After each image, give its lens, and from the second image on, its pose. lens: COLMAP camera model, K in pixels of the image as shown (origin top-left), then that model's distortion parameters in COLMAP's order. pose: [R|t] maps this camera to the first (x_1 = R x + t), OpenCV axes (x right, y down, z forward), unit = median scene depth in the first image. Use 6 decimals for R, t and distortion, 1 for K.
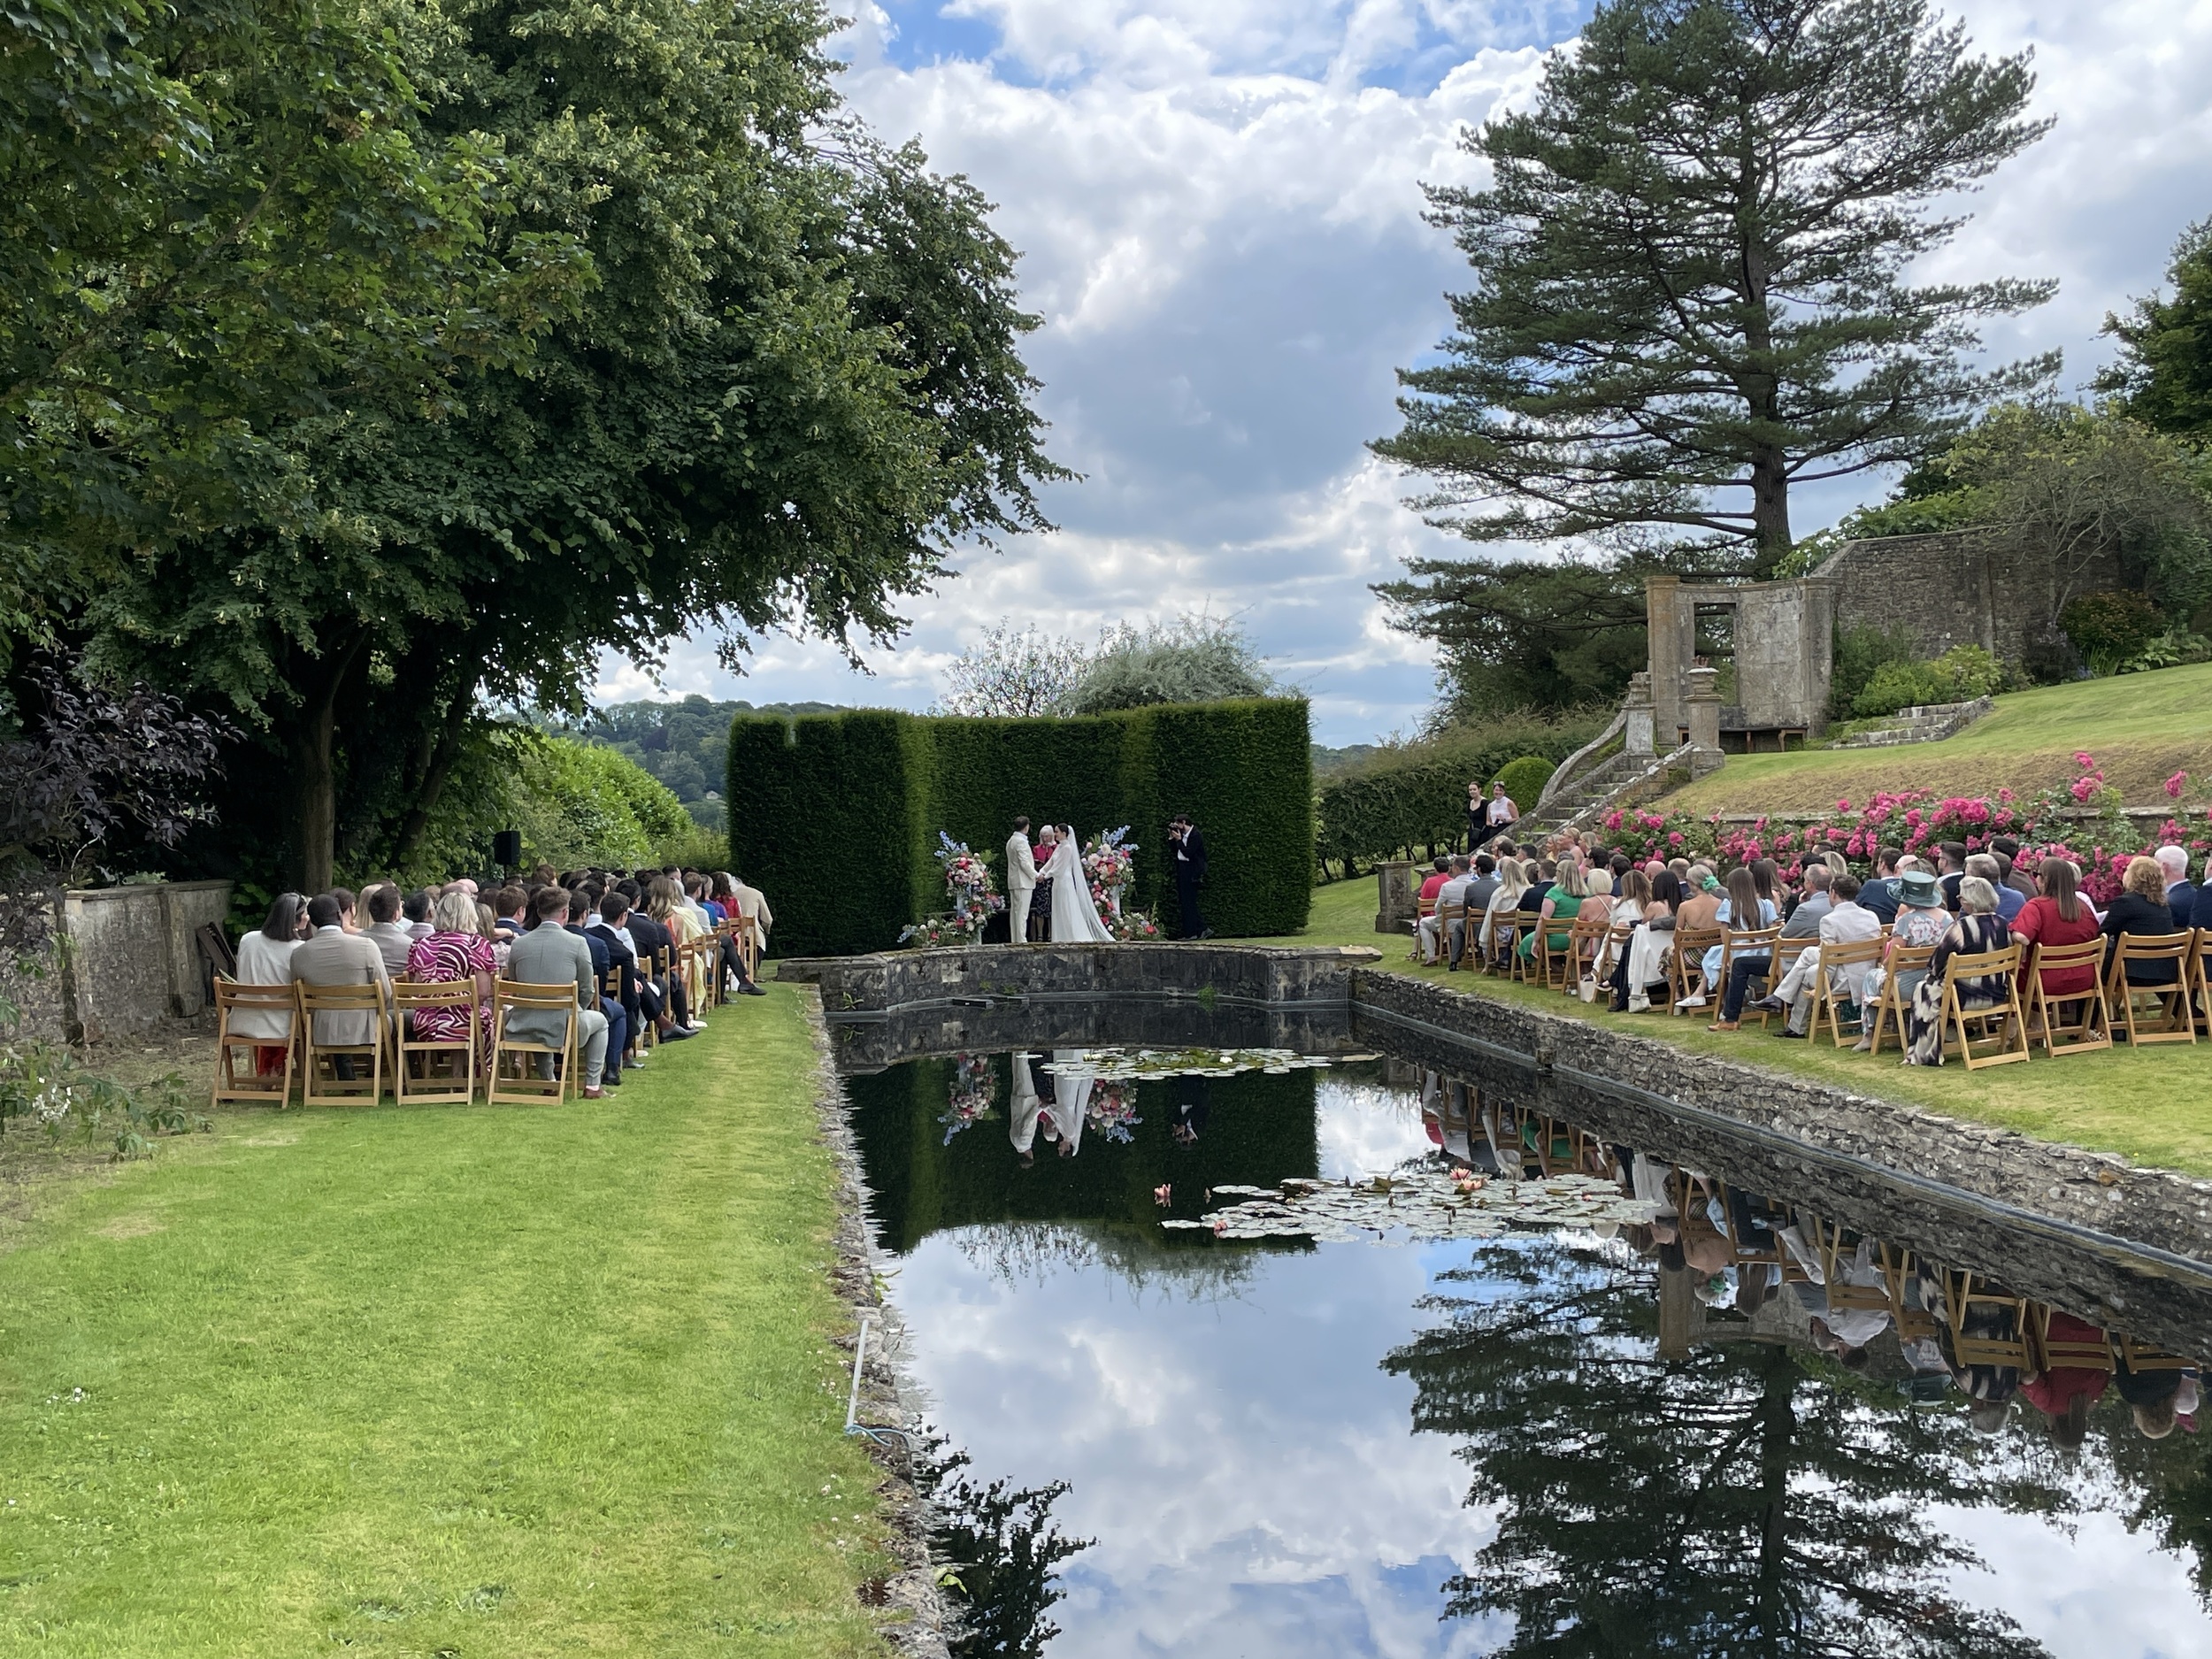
lens RADIAL K [[2086.2, 0, 1108.4], [0, 2086.2, 844.4], [0, 0, 1]] dist [0.015190, 0.000000]
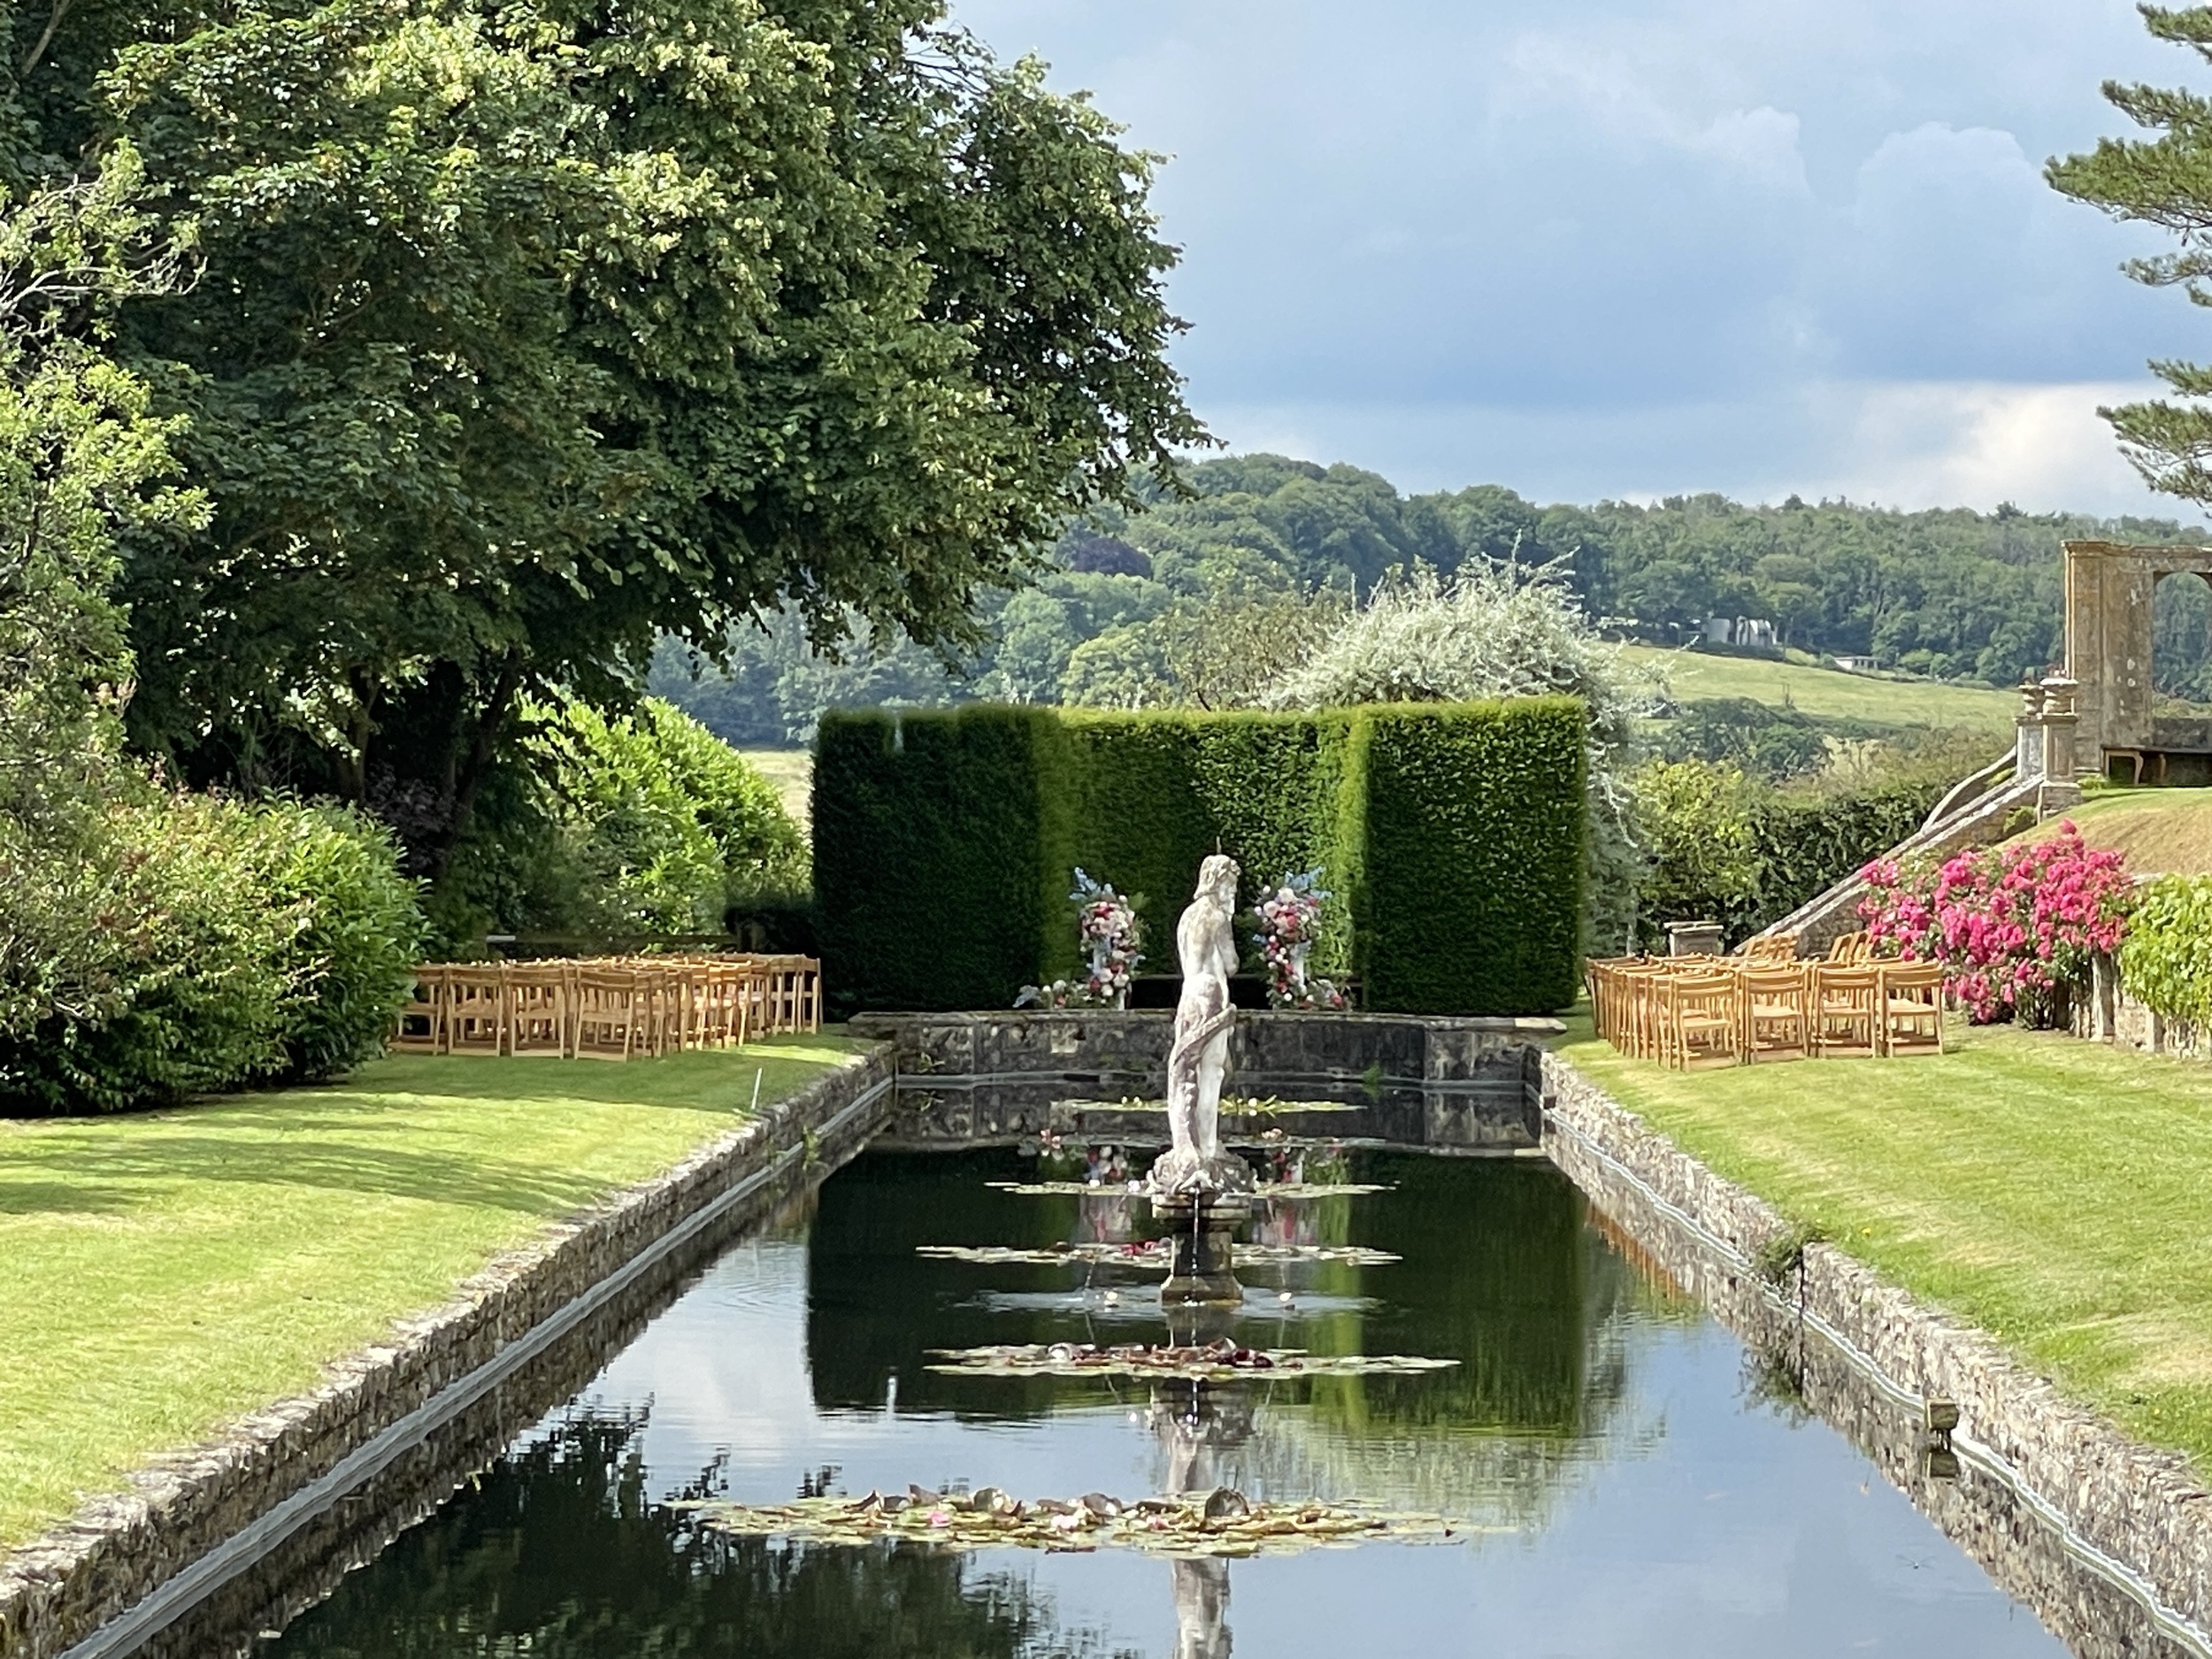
lens RADIAL K [[7410.1, 0, 1106.1], [0, 7410.1, 828.3], [0, 0, 1]] dist [-0.194223, 0.000000]
pose [[0.984638, 0.021137, -0.173325, 0.472845], [-0.022834, 0.999709, -0.007800, 0.000324], [0.173110, 0.011638, 0.984834, -1.986081]]
